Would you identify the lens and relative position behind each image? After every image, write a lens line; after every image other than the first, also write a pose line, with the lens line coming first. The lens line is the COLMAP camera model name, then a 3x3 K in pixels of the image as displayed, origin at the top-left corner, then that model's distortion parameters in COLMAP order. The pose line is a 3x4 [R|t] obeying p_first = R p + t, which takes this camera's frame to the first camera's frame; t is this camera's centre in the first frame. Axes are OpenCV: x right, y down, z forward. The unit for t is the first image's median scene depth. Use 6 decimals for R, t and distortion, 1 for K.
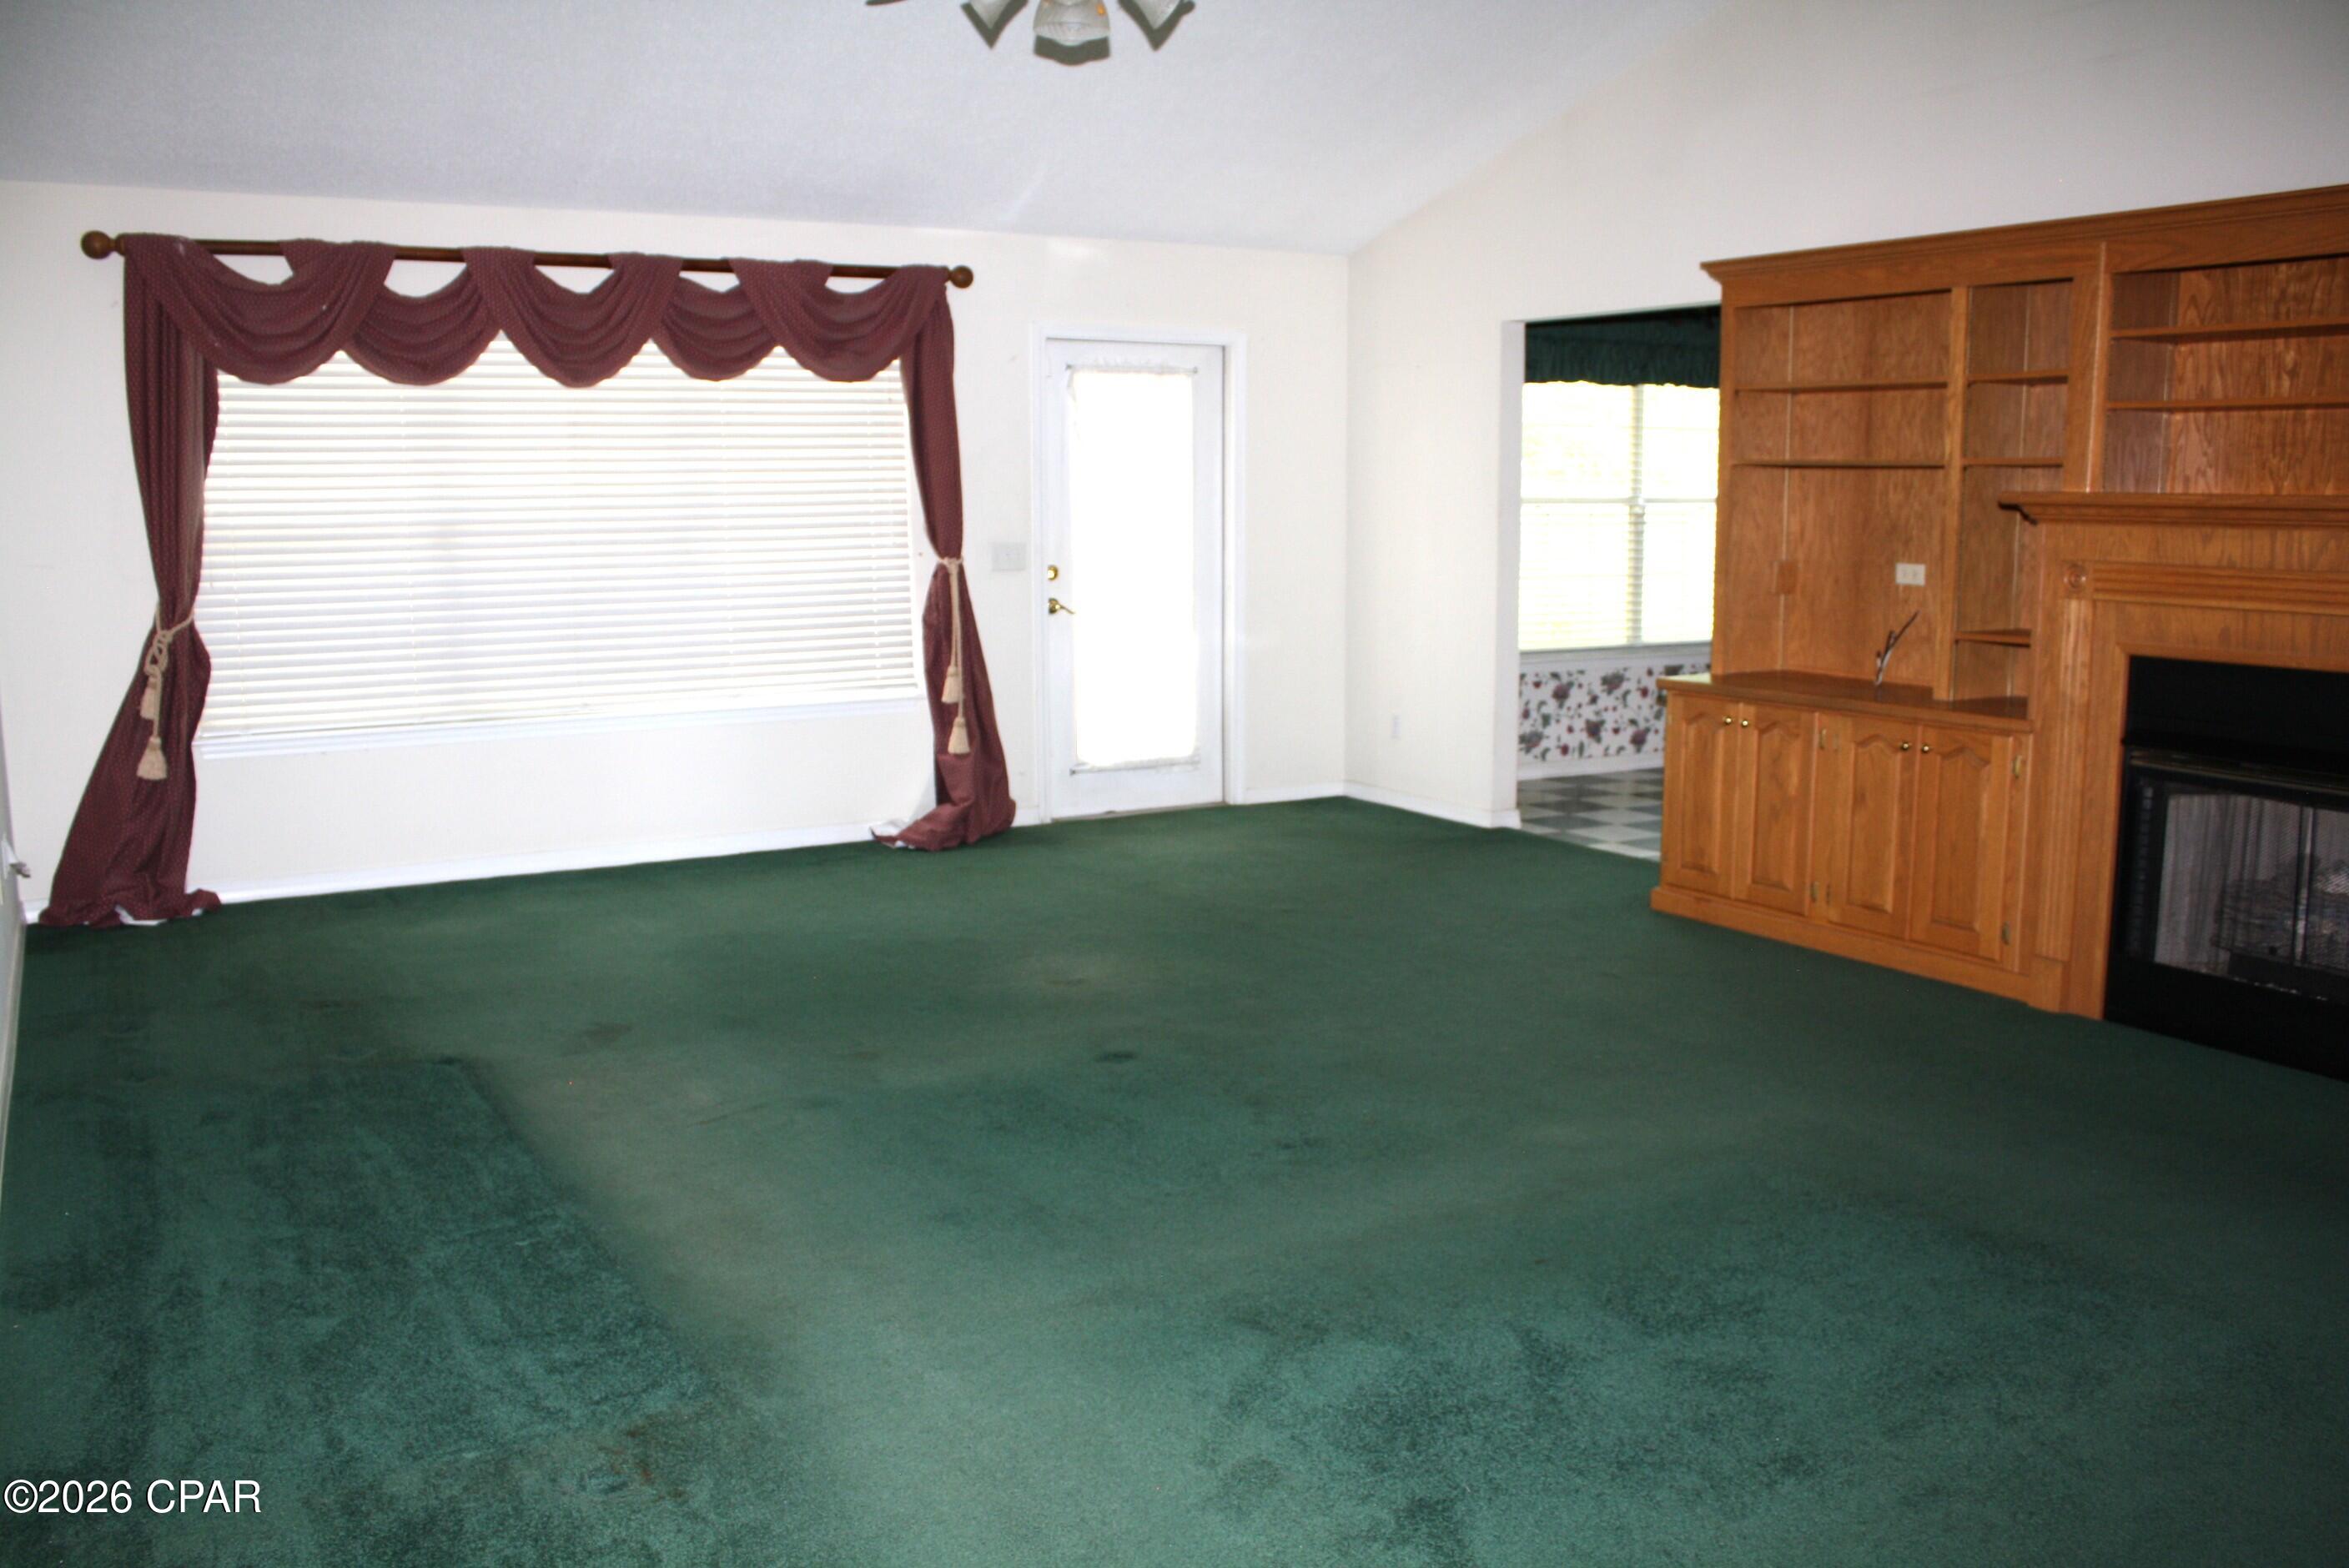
lens RADIAL K [[2017.2, 0, 1174.5], [0, 2017.2, 784.0], [0, 0, 1]] dist [-0.111808, 0.171721]
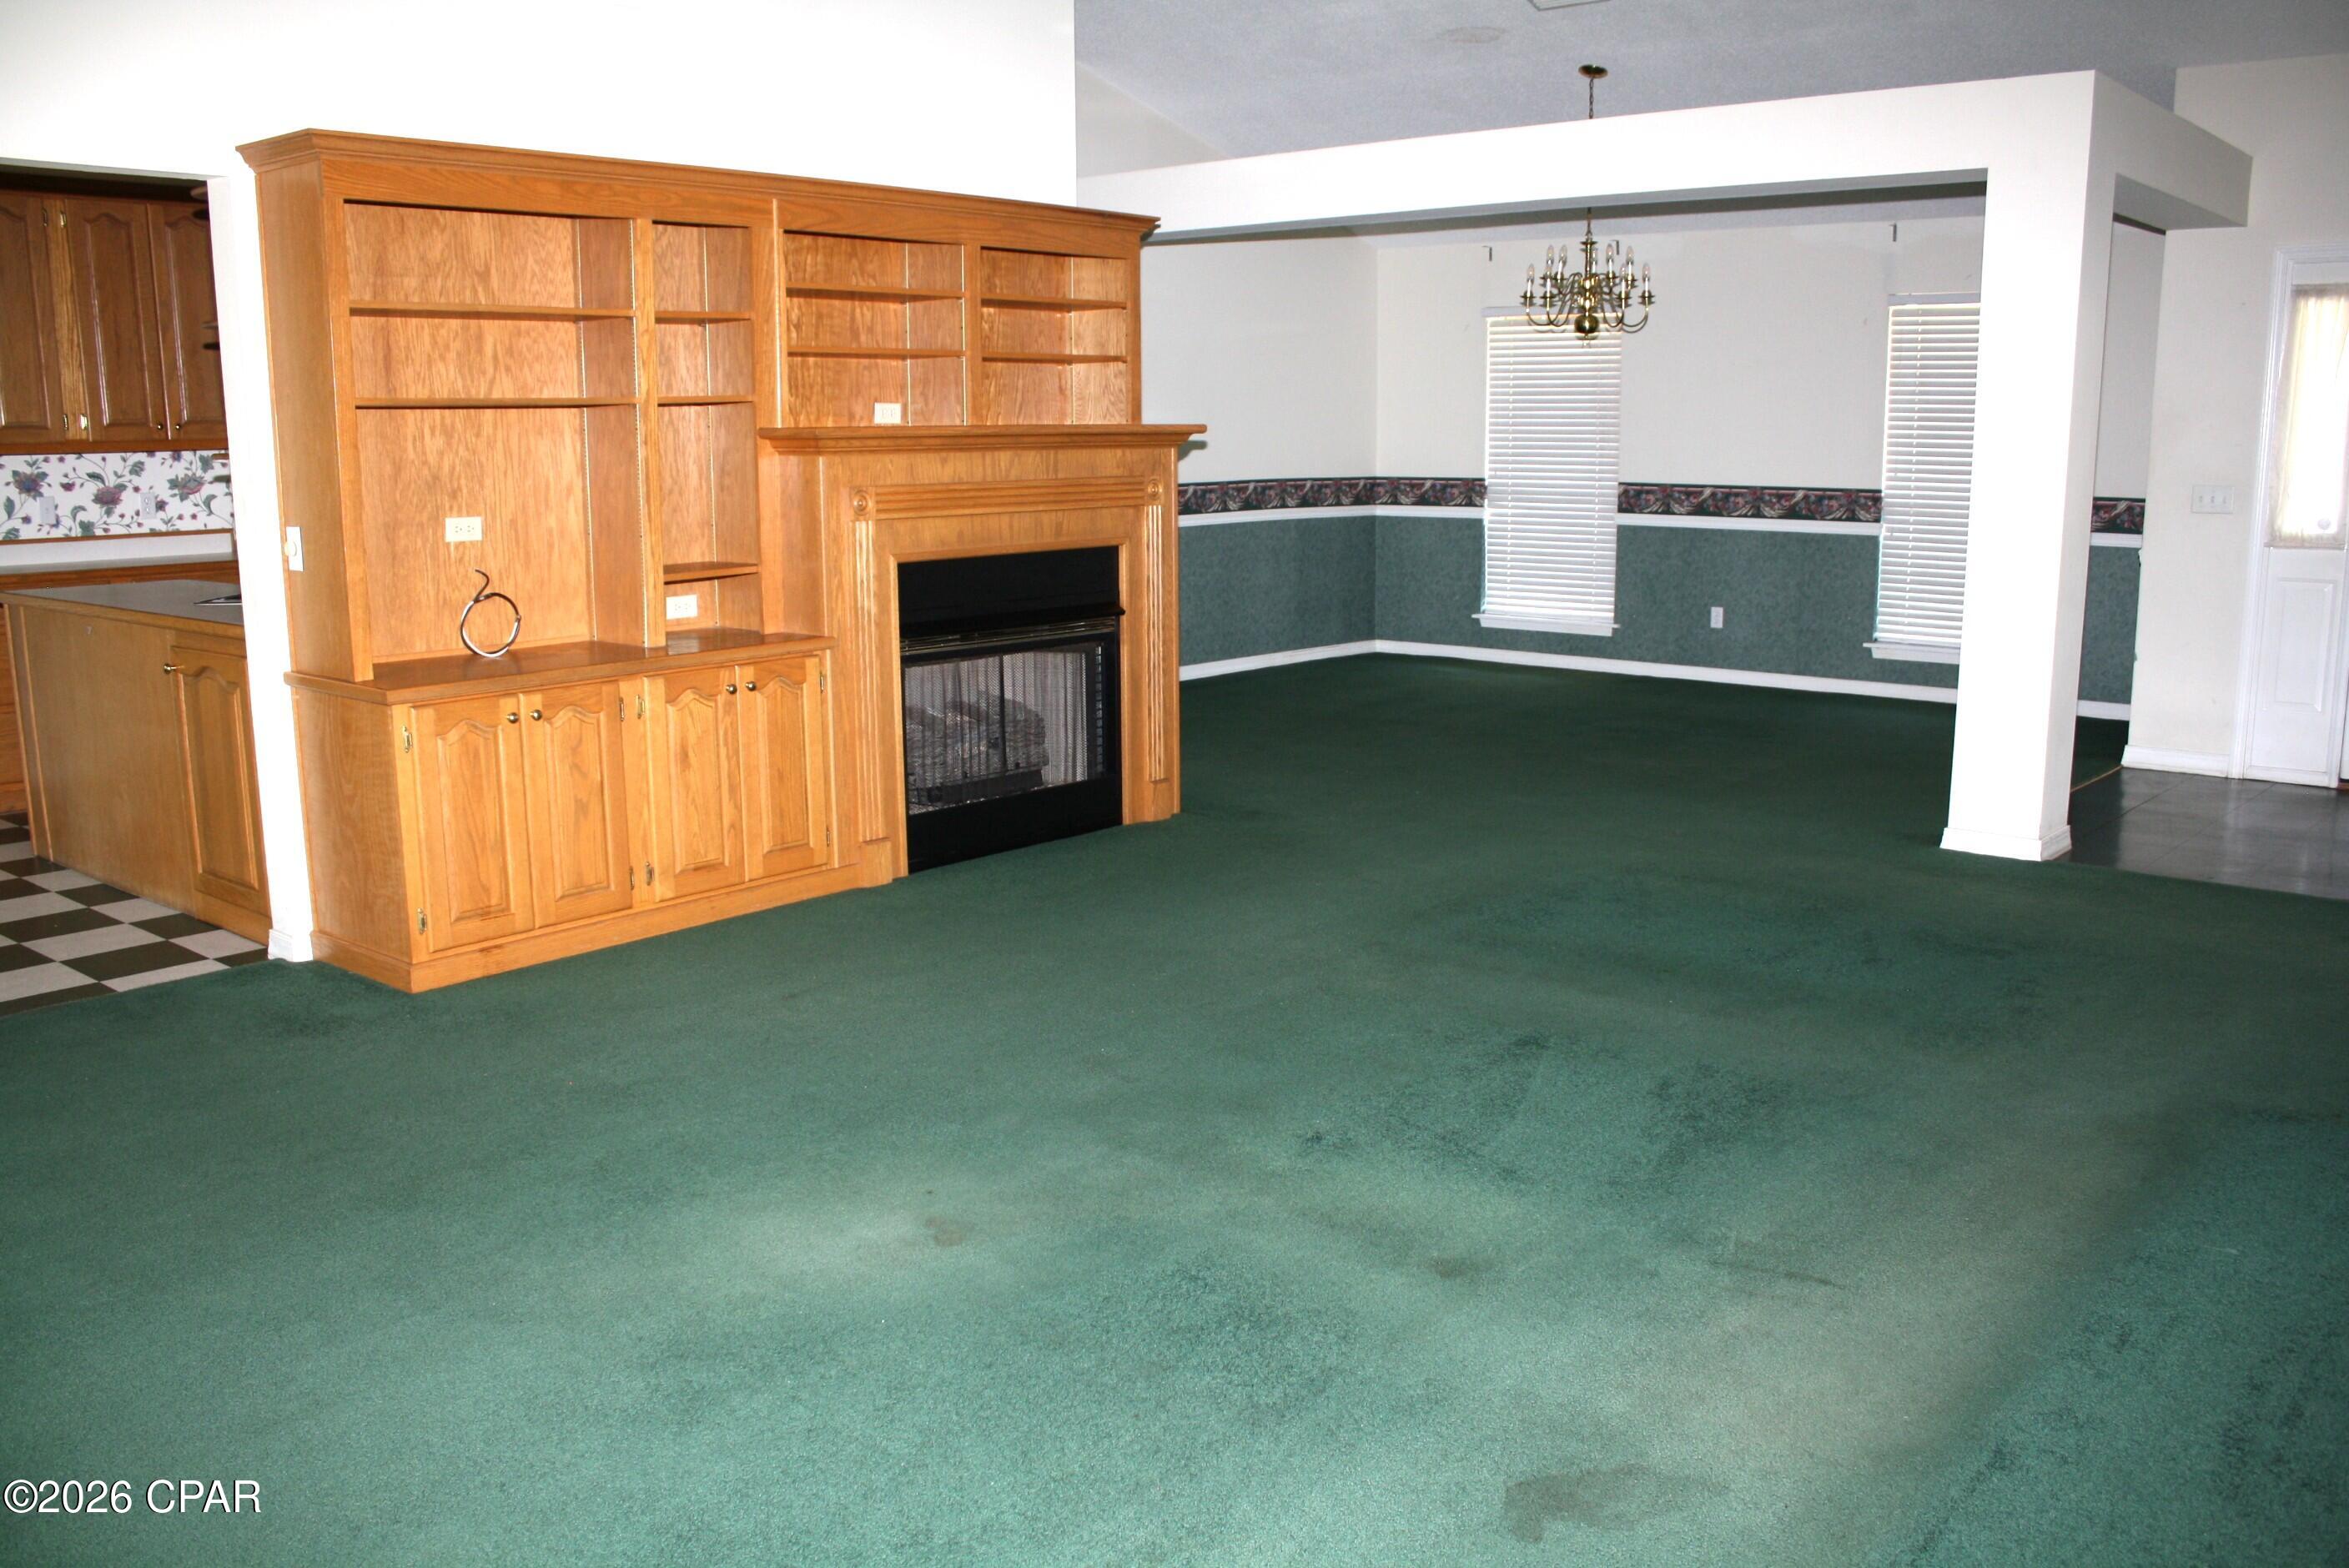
lens RADIAL K [[2017.2, 0, 1174.5], [0, 2017.2, 784.0], [0, 0, 1]] dist [-0.111808, 0.171721]
pose [[-0.317734, -0.173519, 0.932168, -0.668395], [0.148991, 0.961763, 0.229813, -0.178797], [-0.936401, 0.211904, -0.279732, 1.142701]]
